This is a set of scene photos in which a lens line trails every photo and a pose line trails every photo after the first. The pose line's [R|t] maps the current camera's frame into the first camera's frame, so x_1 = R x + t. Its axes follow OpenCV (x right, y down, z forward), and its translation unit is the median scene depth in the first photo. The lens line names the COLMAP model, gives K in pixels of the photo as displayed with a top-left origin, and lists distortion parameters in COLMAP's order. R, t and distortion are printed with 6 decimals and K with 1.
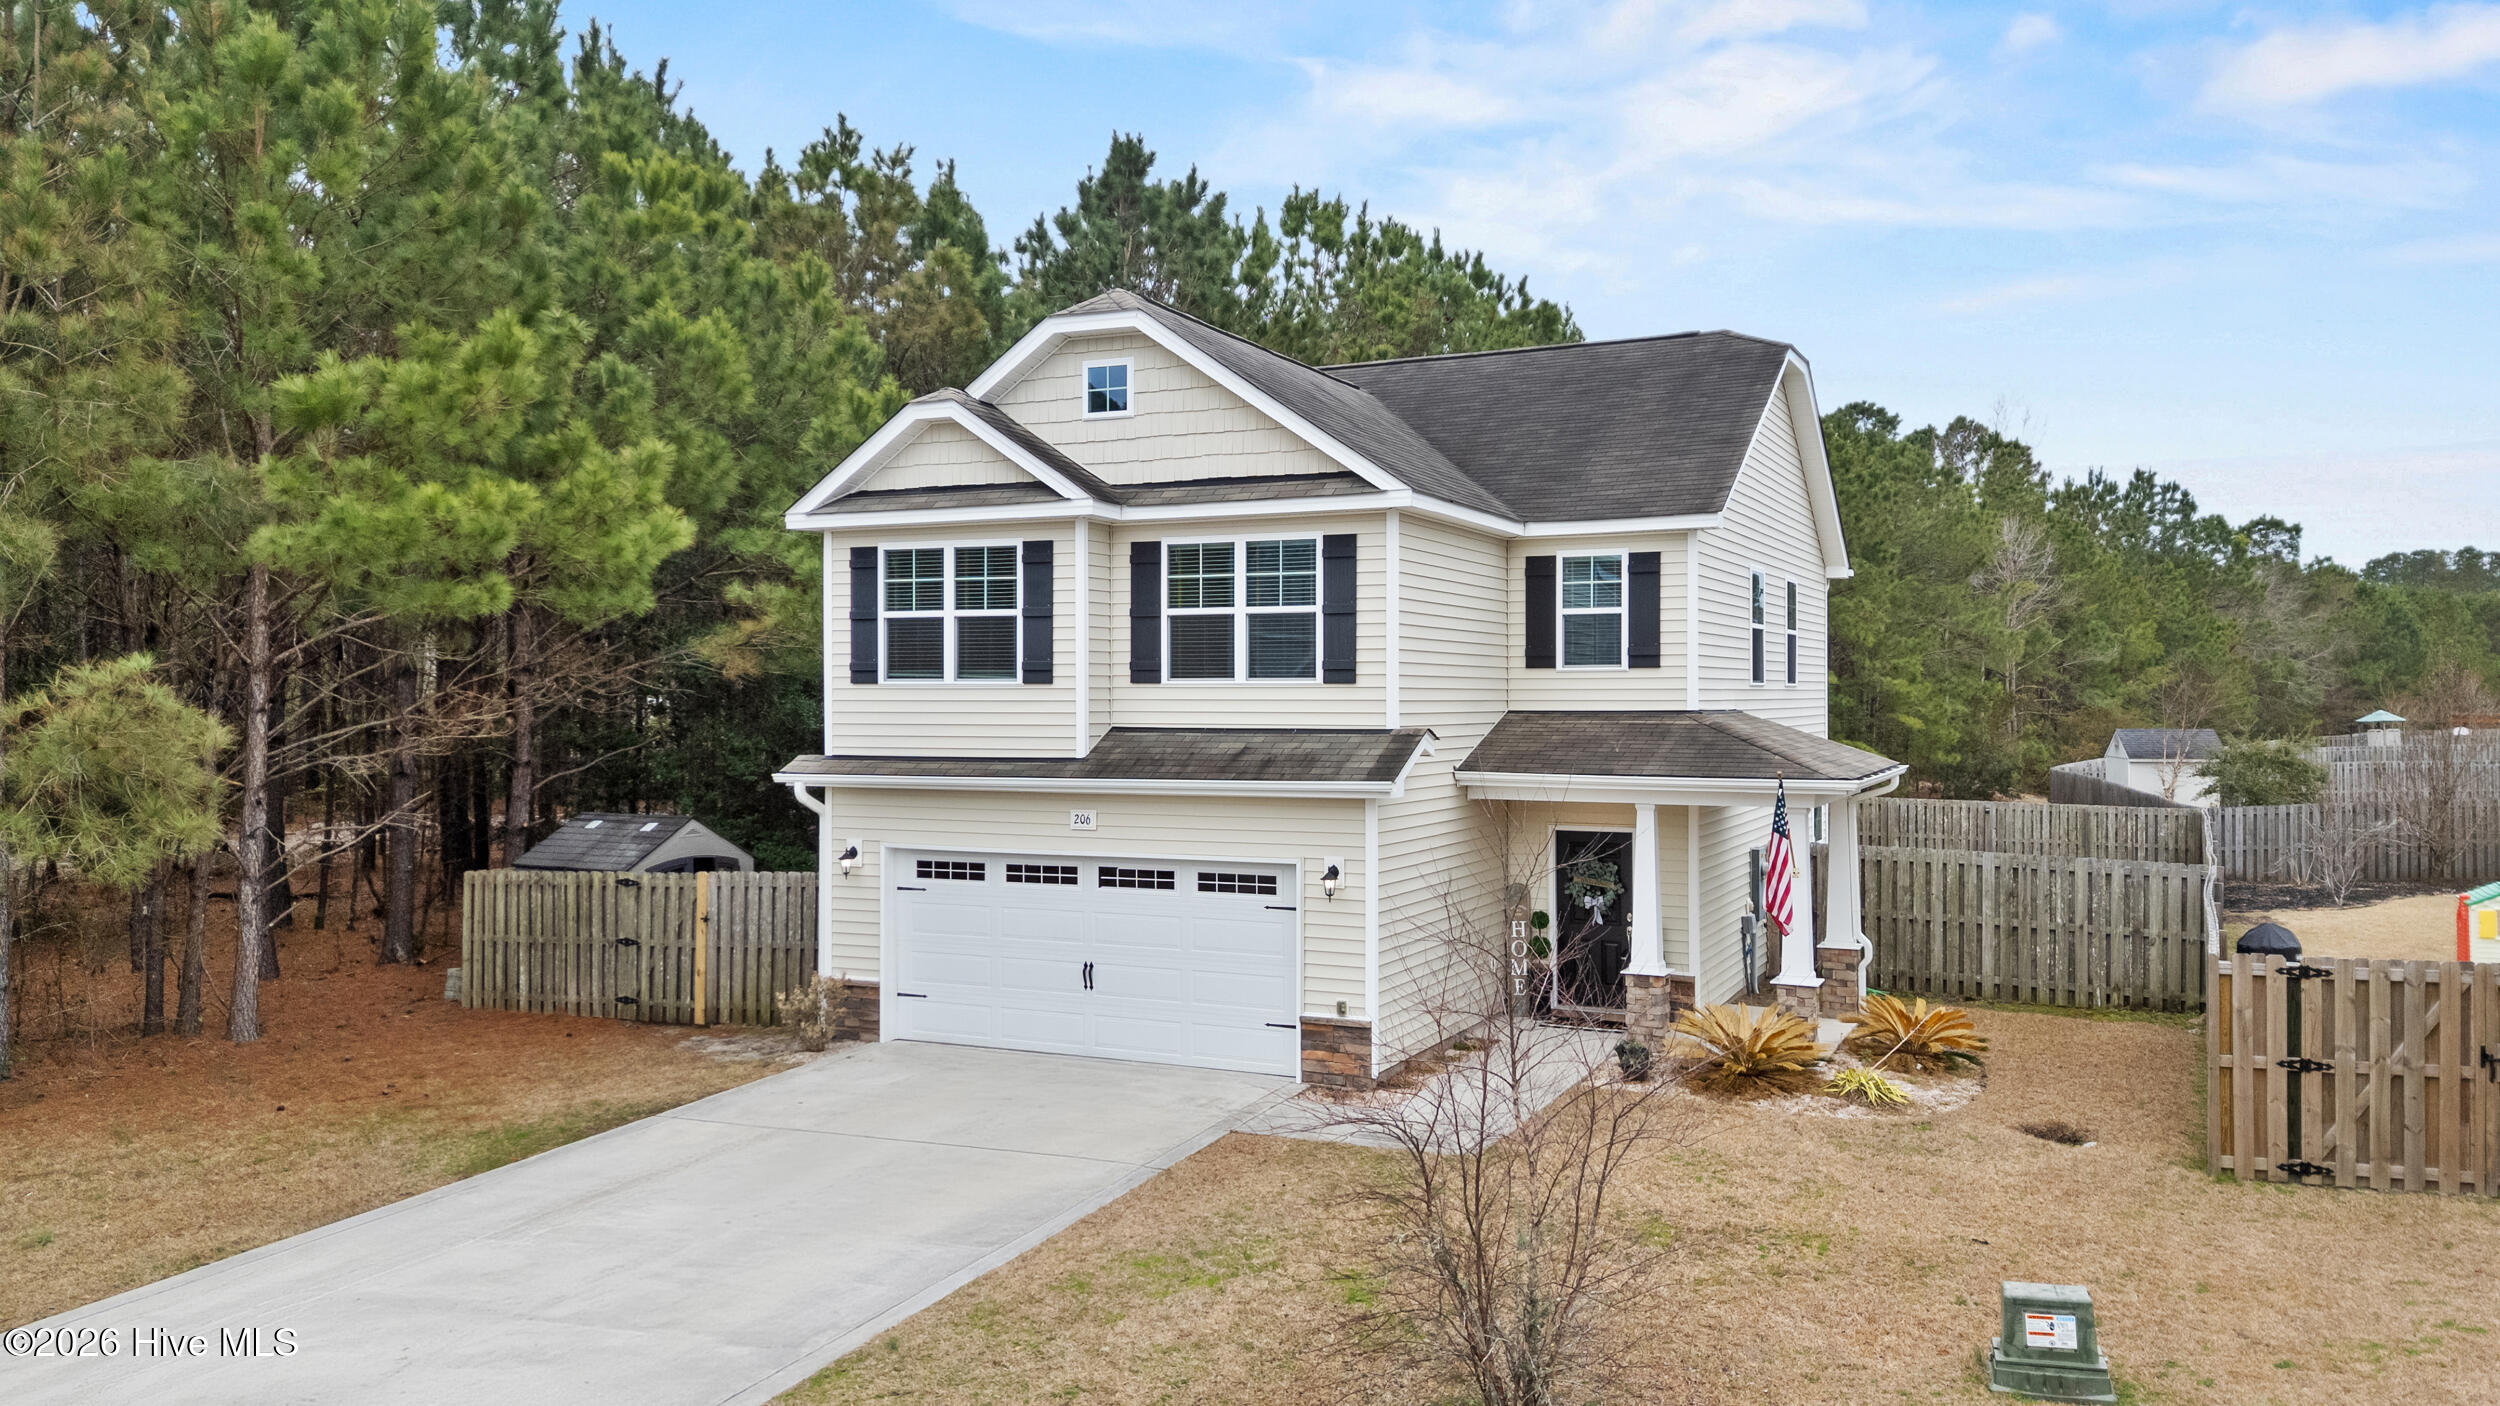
lens RADIAL K [[1836.9, 0, 1250.0], [0, 1836.9, 703.0], [0, 0, 1]] dist [0.088035, -0.093235]
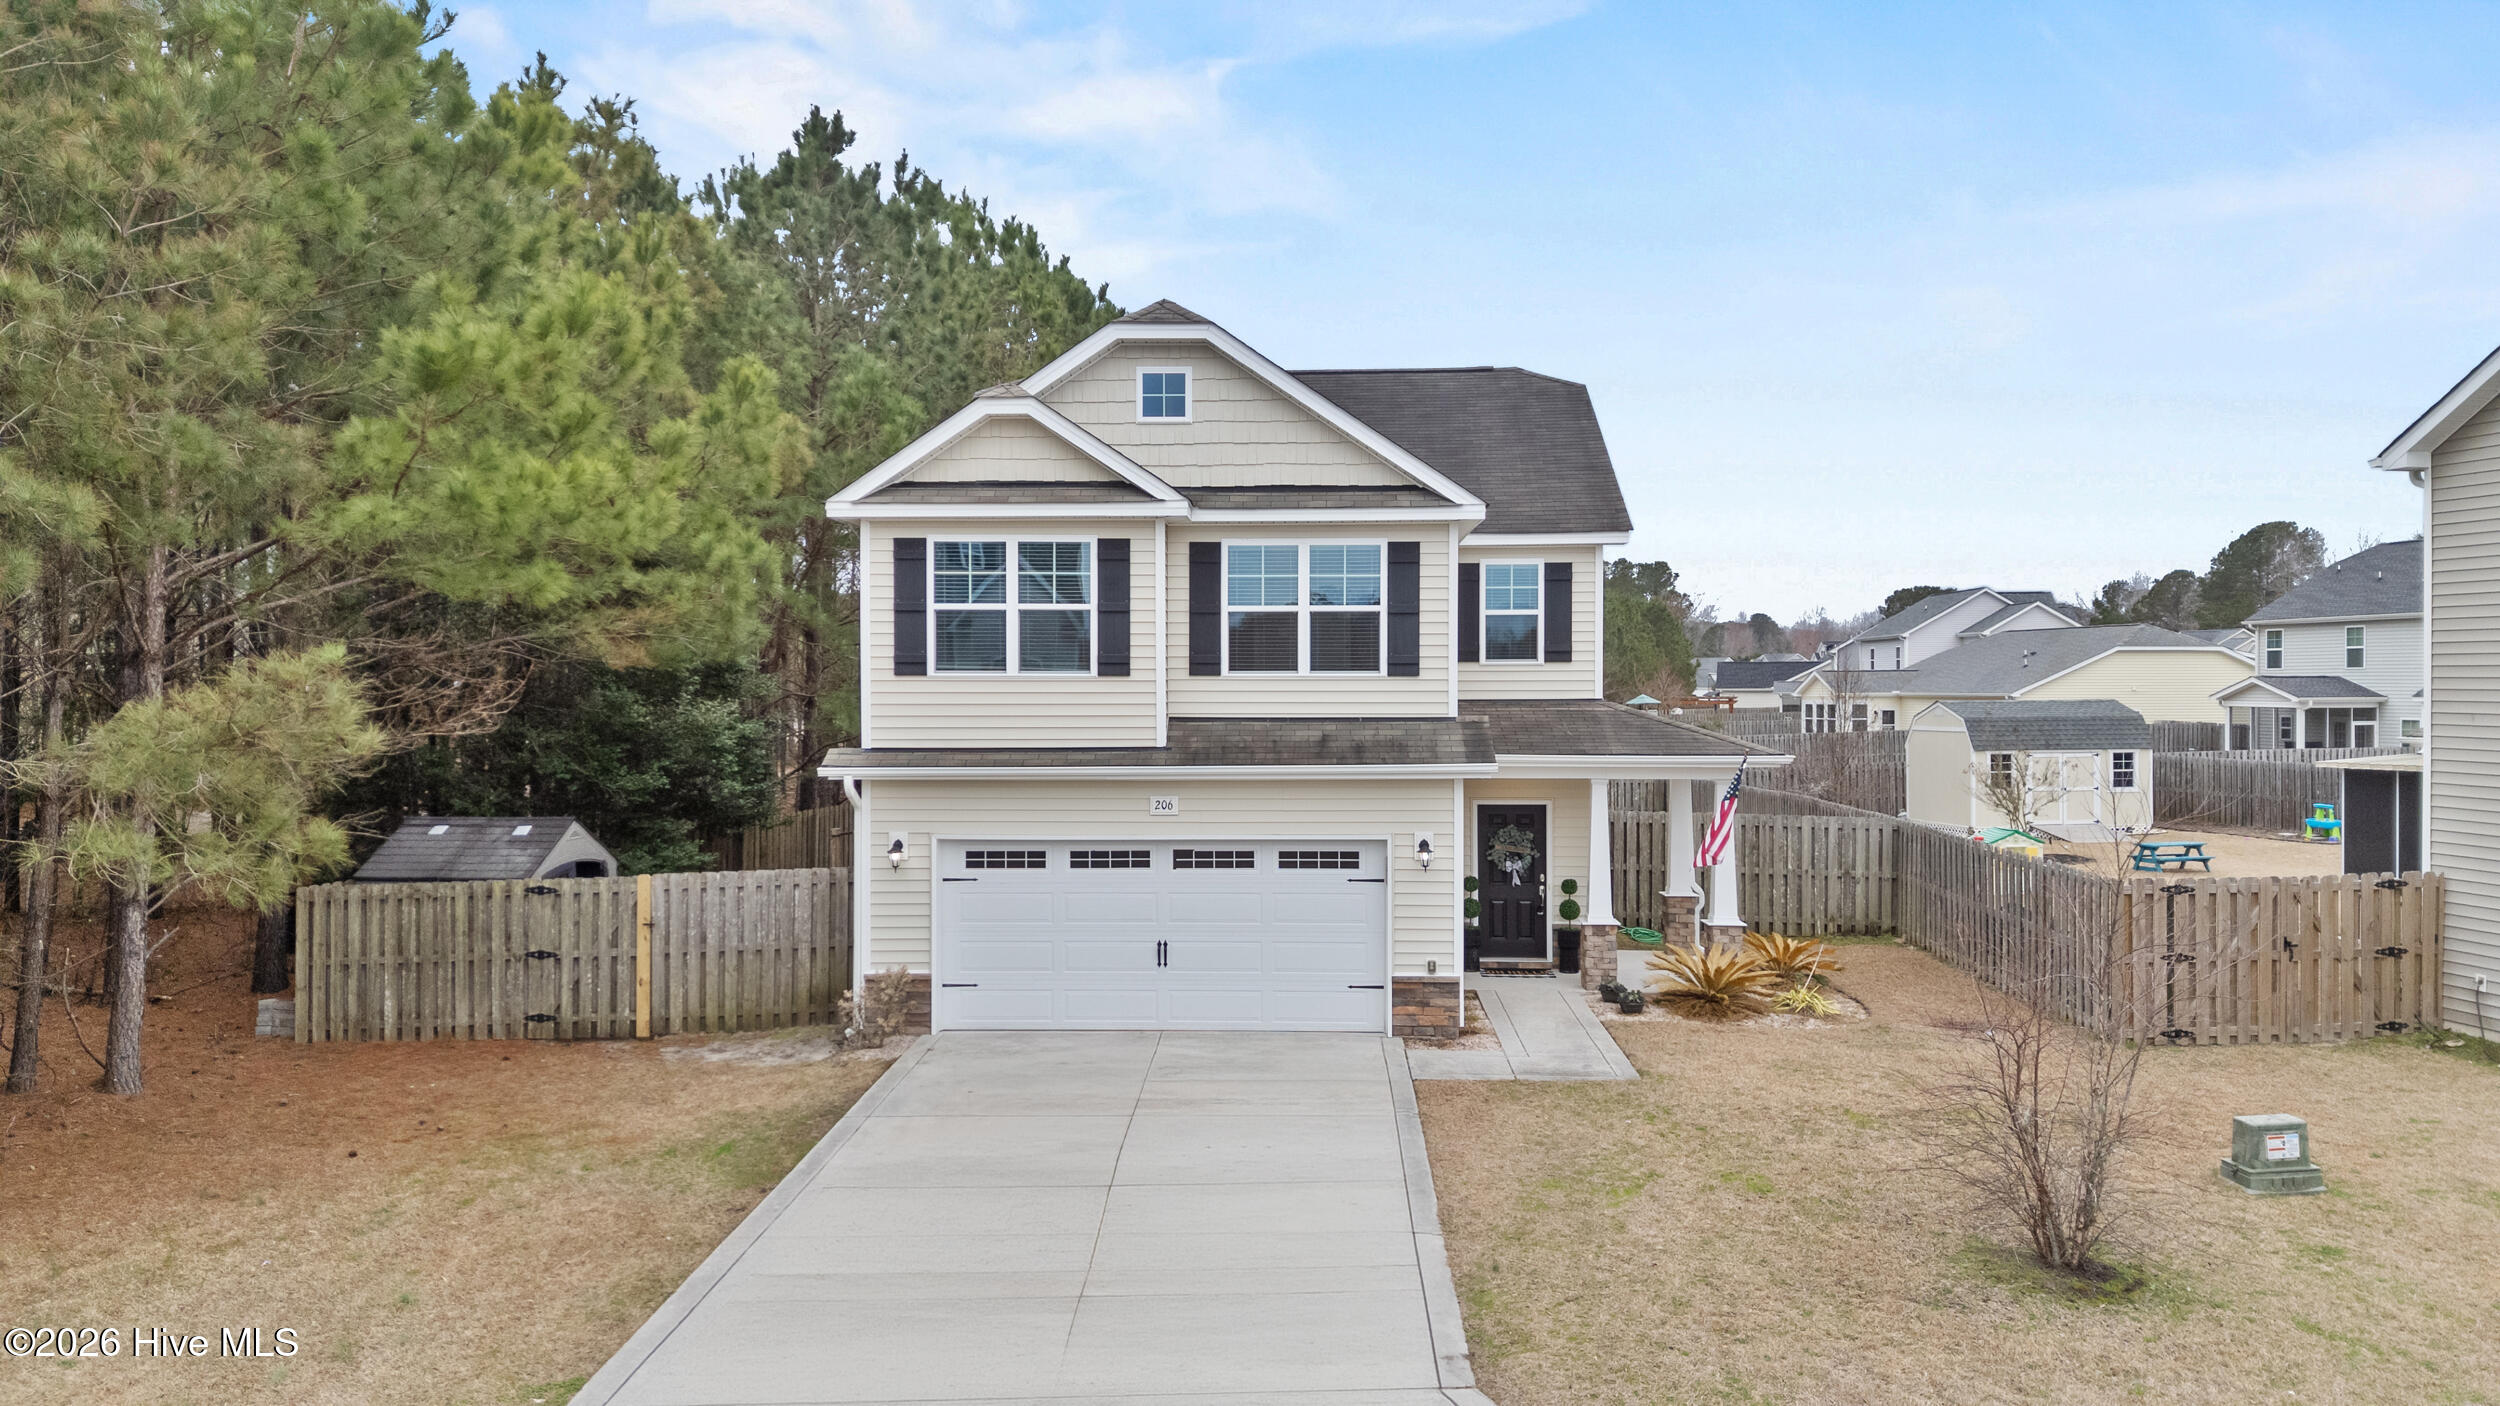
lens RADIAL K [[1836.9, 0, 1250.0], [0, 1836.9, 703.0], [0, 0, 1]] dist [0.088035, -0.093235]
pose [[0.918080, -0.005178, 0.396361, -0.444394], [0.002174, 0.999965, 0.008027, -0.003325], [-0.396389, -0.006507, 0.918060, 0.015914]]
